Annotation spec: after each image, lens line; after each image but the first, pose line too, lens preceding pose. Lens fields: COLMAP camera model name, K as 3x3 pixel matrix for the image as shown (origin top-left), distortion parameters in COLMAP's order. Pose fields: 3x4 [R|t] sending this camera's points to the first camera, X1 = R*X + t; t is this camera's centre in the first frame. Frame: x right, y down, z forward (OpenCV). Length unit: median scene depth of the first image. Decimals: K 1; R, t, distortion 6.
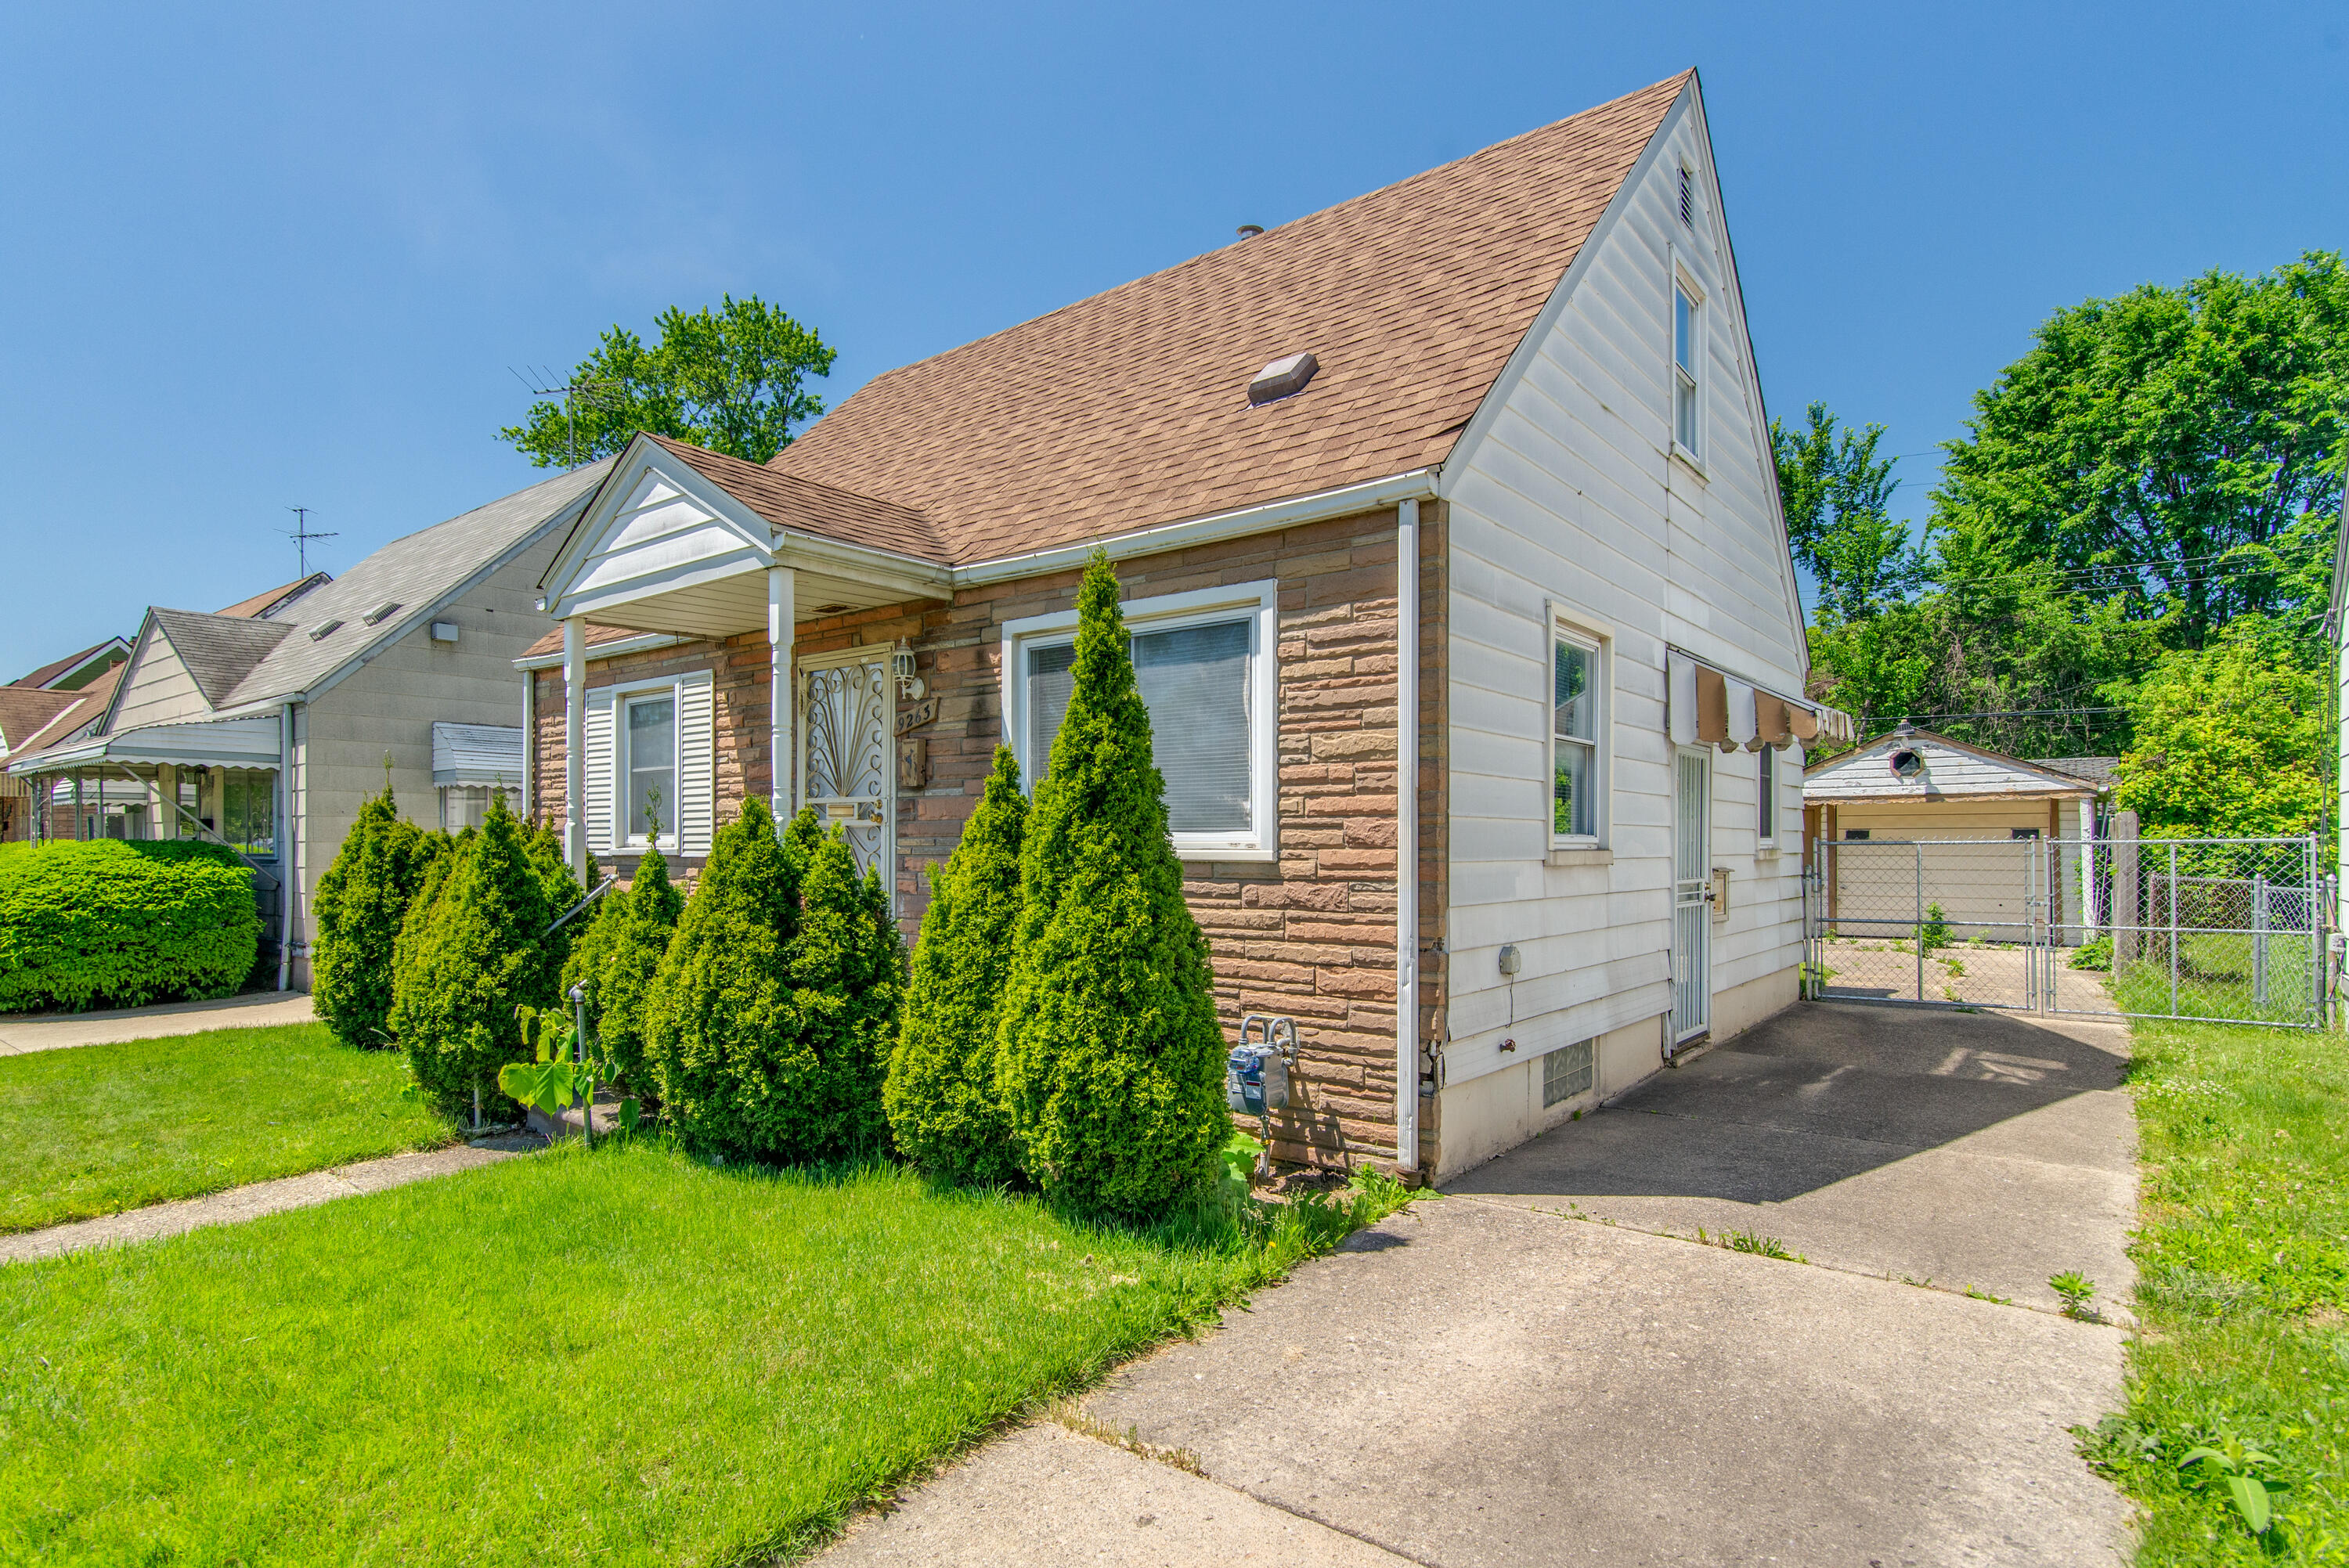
lens RADIAL K [[1241.2, 0, 1134.1], [0, 1241.2, 843.0], [0, 0, 1]] dist [-0.000570, 0.000554]
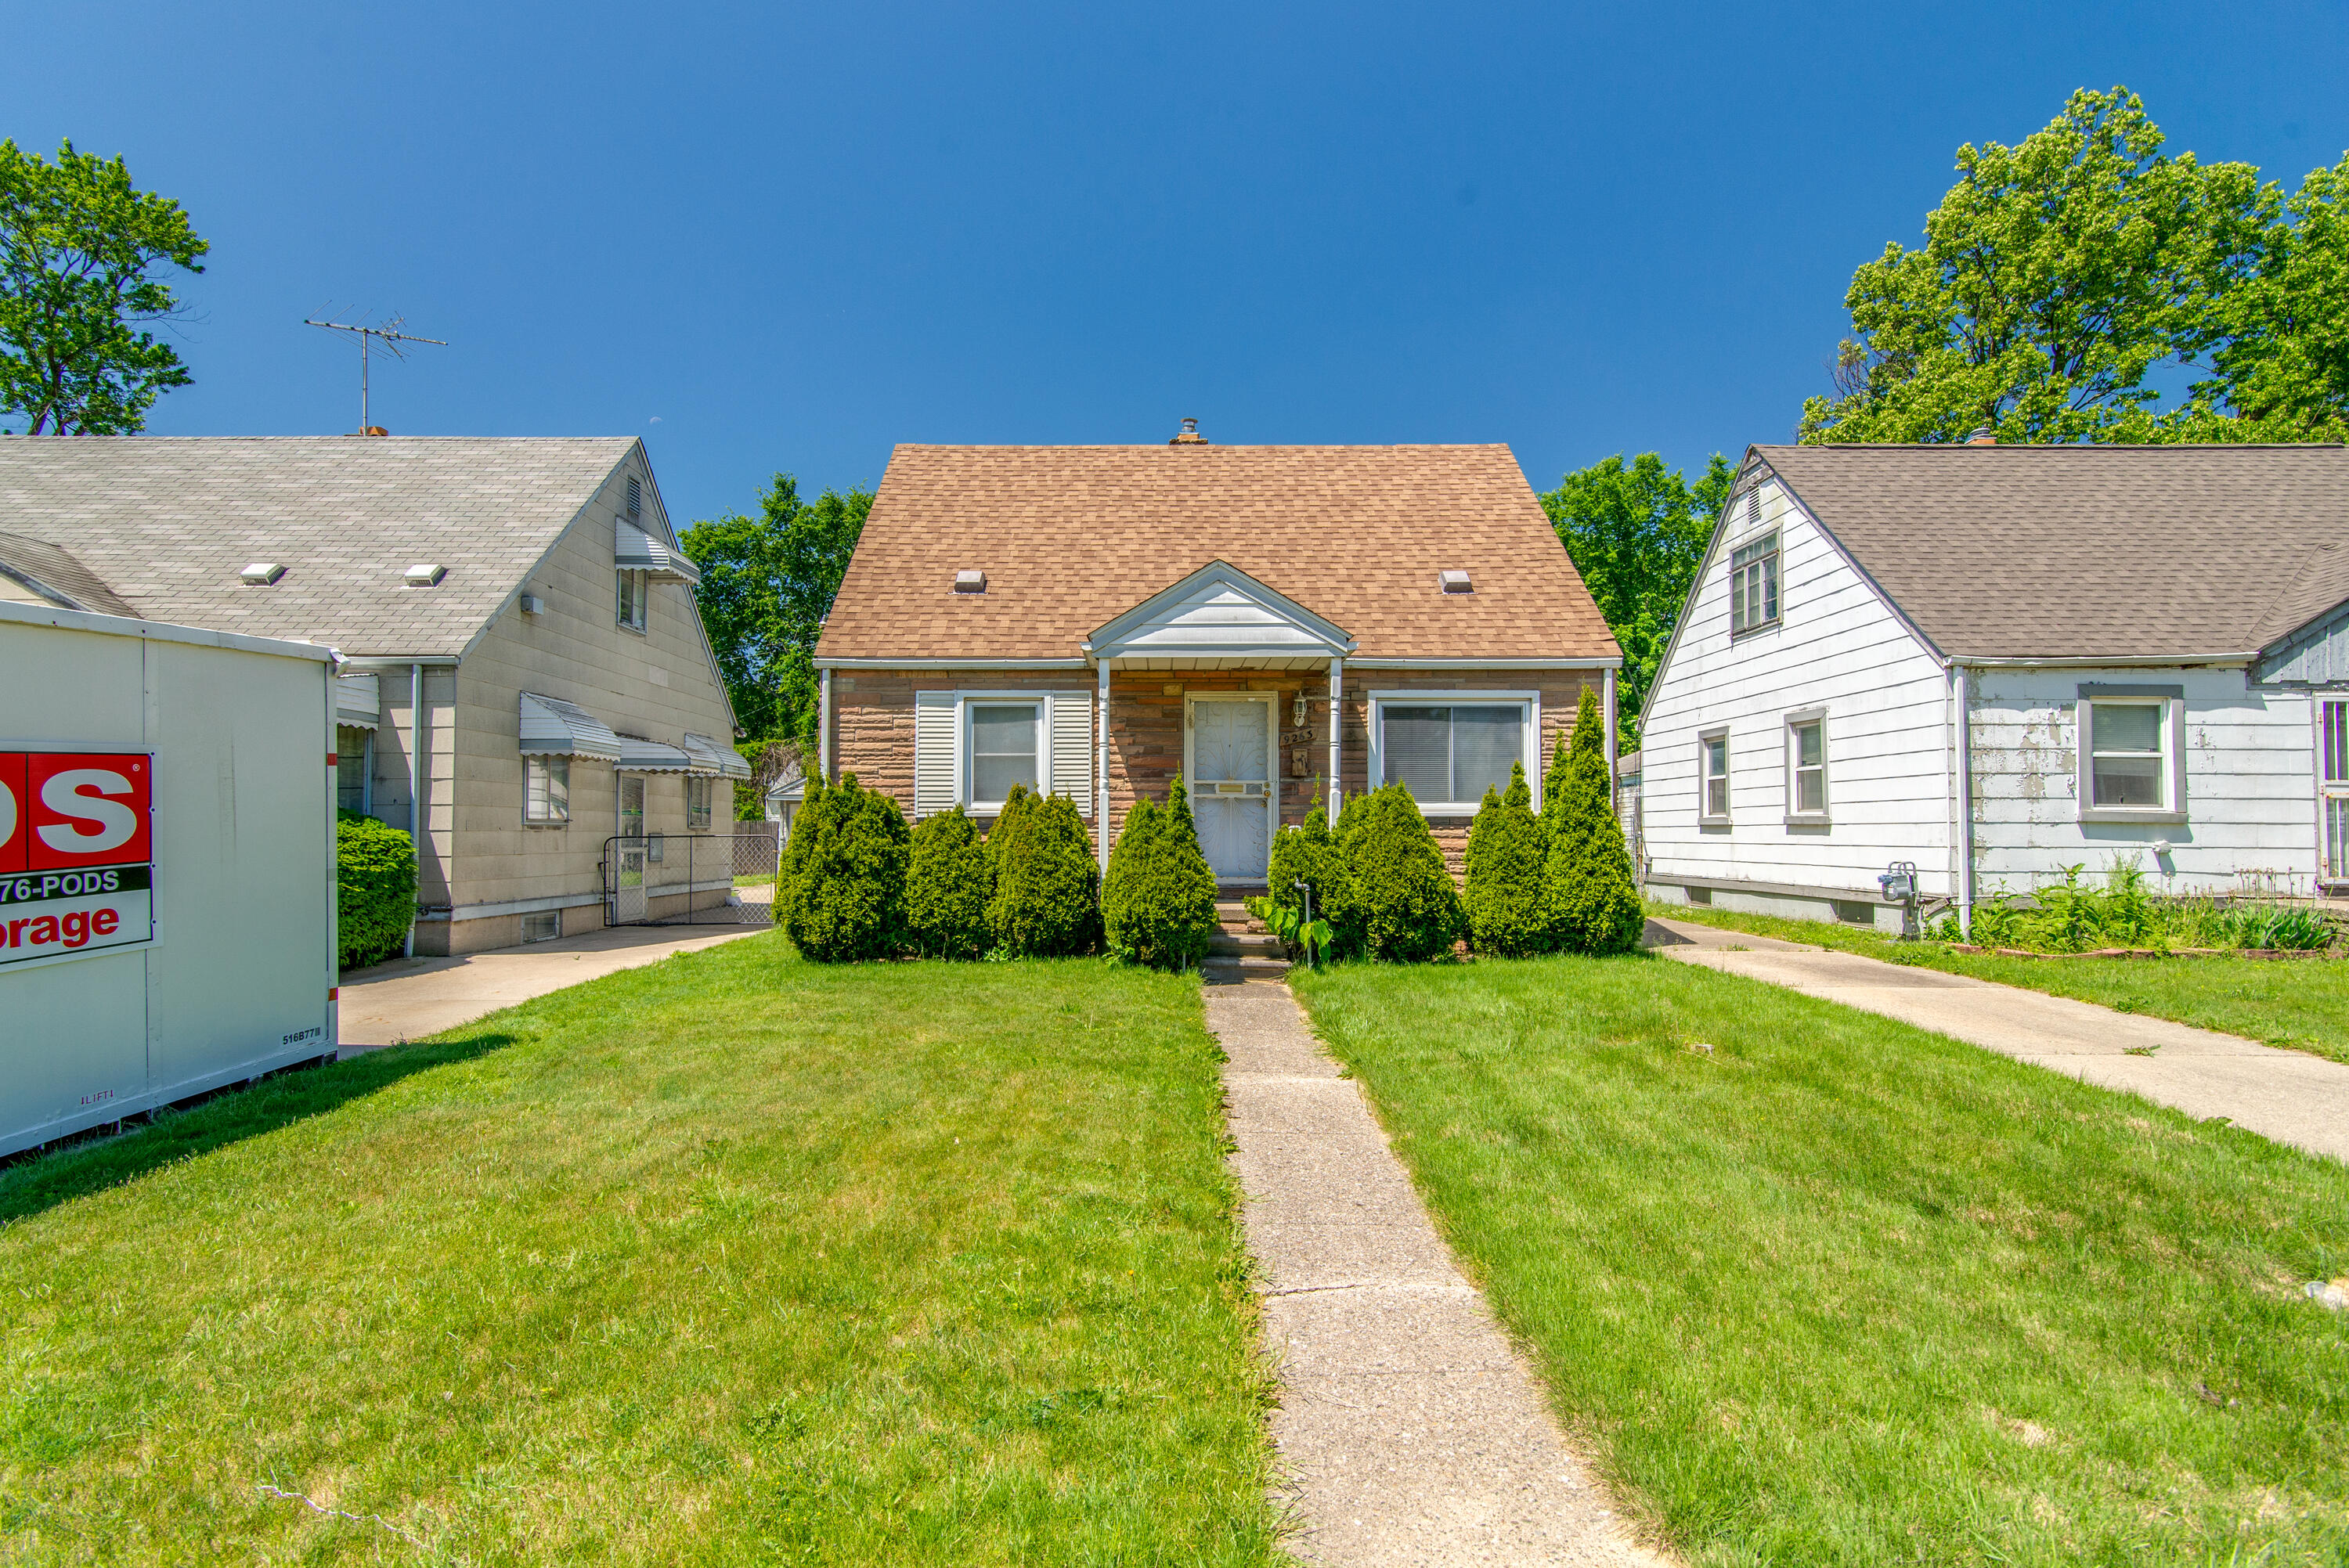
lens RADIAL K [[1172.7, 0, 1157.2], [0, 1172.7, 806.3], [0, 0, 1]] dist [0.001221, 0.000482]
pose [[0.771765, 0.015480, 0.635719, -0.344966], [-0.000772, 0.999726, -0.023407, 0.009117], [-0.635907, 0.017574, 0.771566, -0.037833]]
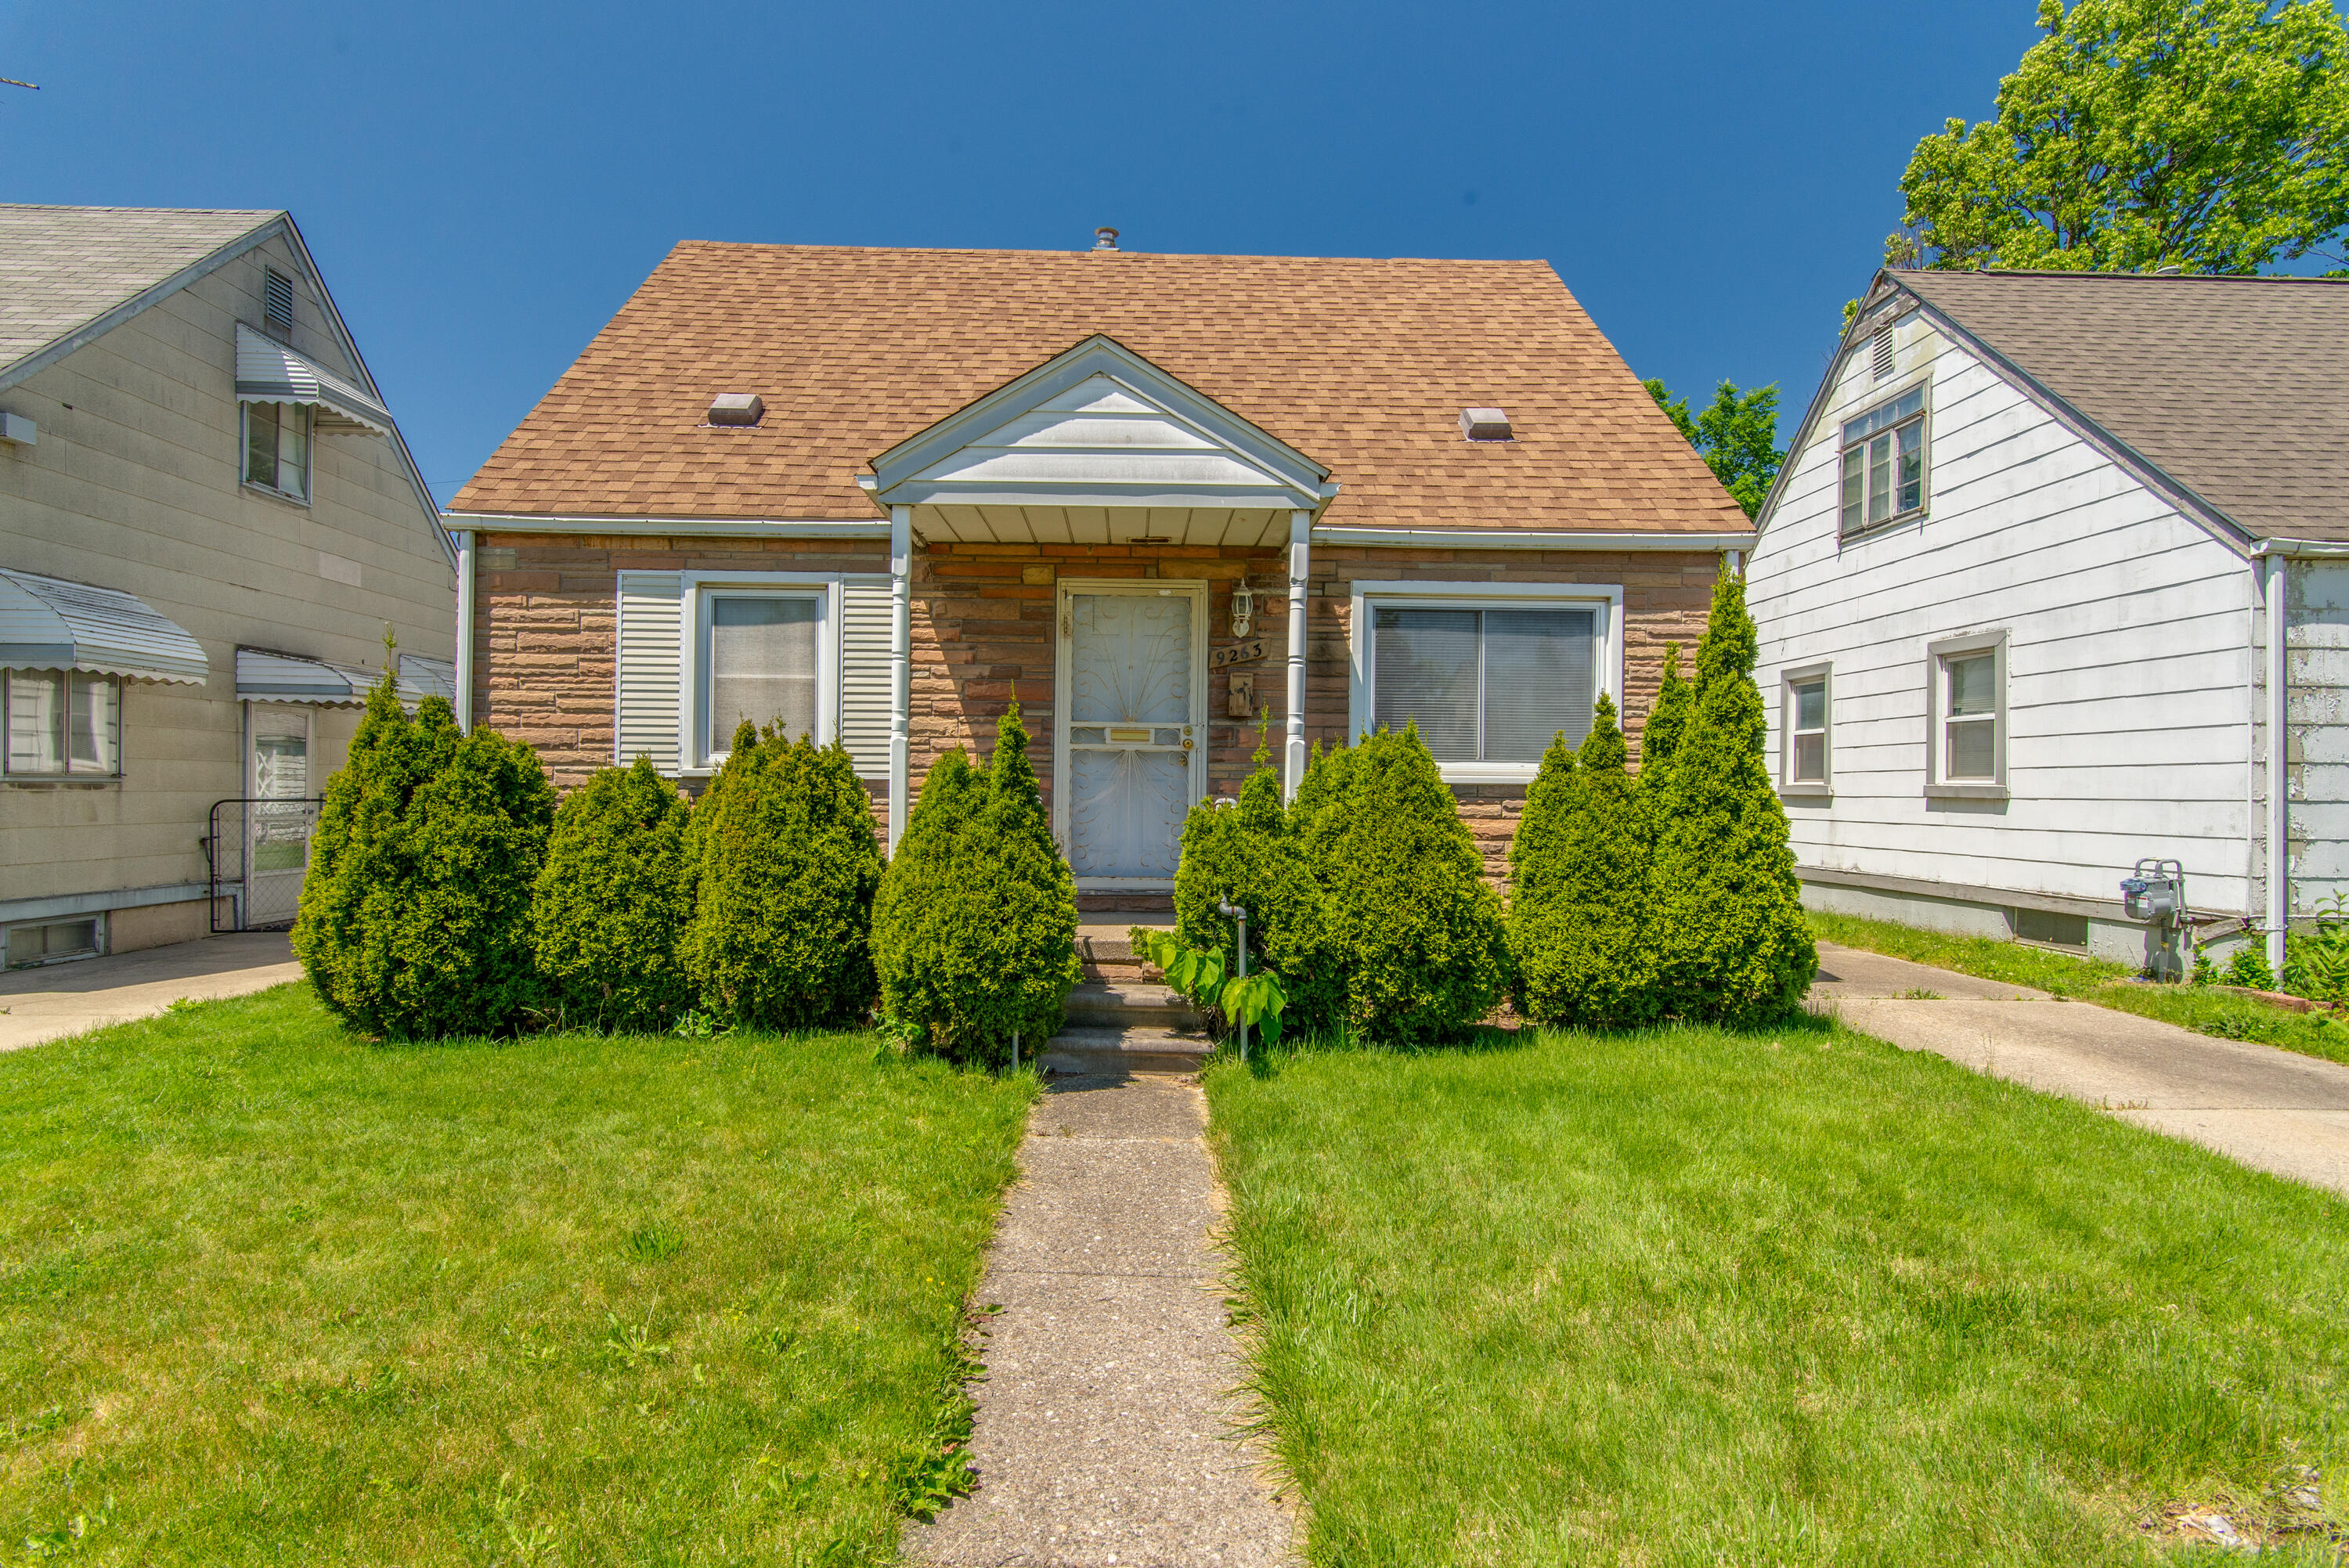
lens RADIAL K [[1163.2, 0, 1161.7], [0, 1163.2, 794.6], [0, 0, 1]] dist [0.002463, -0.000013]
pose [[0.752857, 0.005244, 0.658163, -0.224808], [-0.010533, 0.999936, 0.004081, 0.004992], [-0.658100, -0.010005, 0.752864, 0.067733]]
